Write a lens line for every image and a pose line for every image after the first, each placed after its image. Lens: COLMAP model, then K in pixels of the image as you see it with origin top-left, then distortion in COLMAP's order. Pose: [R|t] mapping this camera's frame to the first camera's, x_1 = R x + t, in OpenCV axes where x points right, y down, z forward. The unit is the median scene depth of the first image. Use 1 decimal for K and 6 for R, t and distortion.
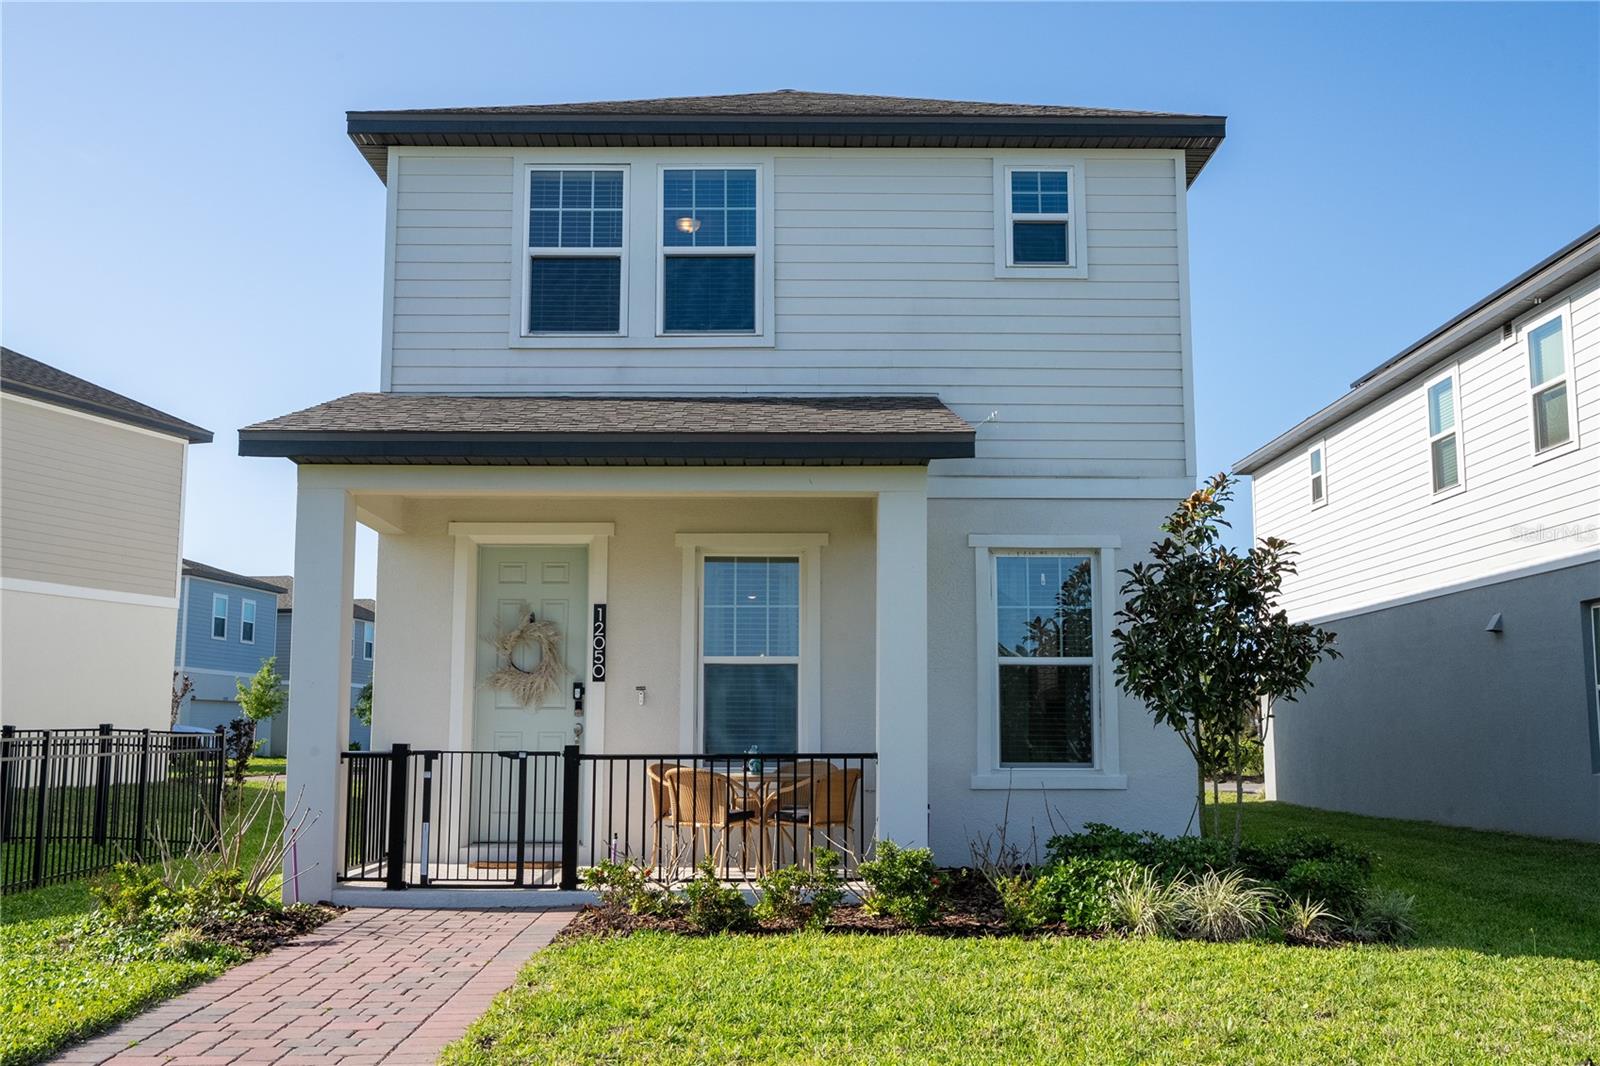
lens RADIAL K [[1553.6, 0, 797.0], [0, 1553.6, 531.4], [0, 0, 1]] dist [0.002956, 0.000000]
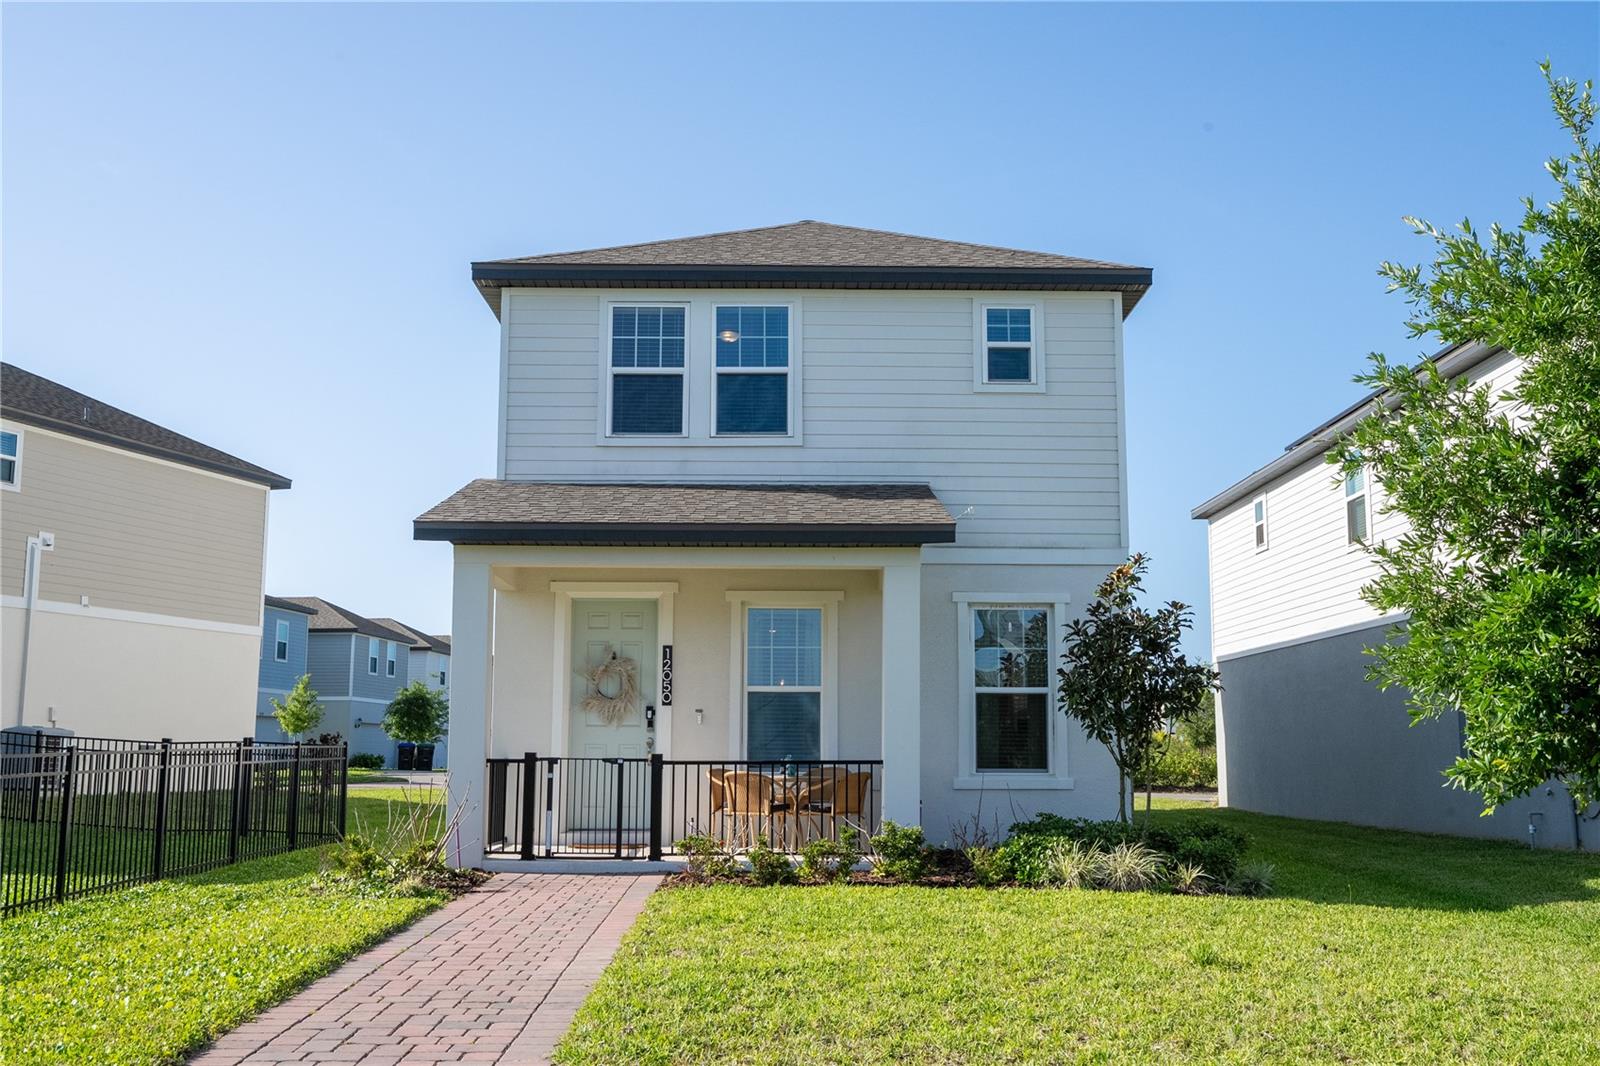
lens RADIAL K [[1553.6, 0, 803.0], [0, 1553.6, 534.9], [0, 0, 1]] dist [0.002956, 0.000000]
pose [[0.999974, 0.003049, 0.006590, -0.022844], [-0.003000, 0.999968, -0.007442, -0.035984], [-0.006612, 0.007422, 0.999951, -0.295185]]
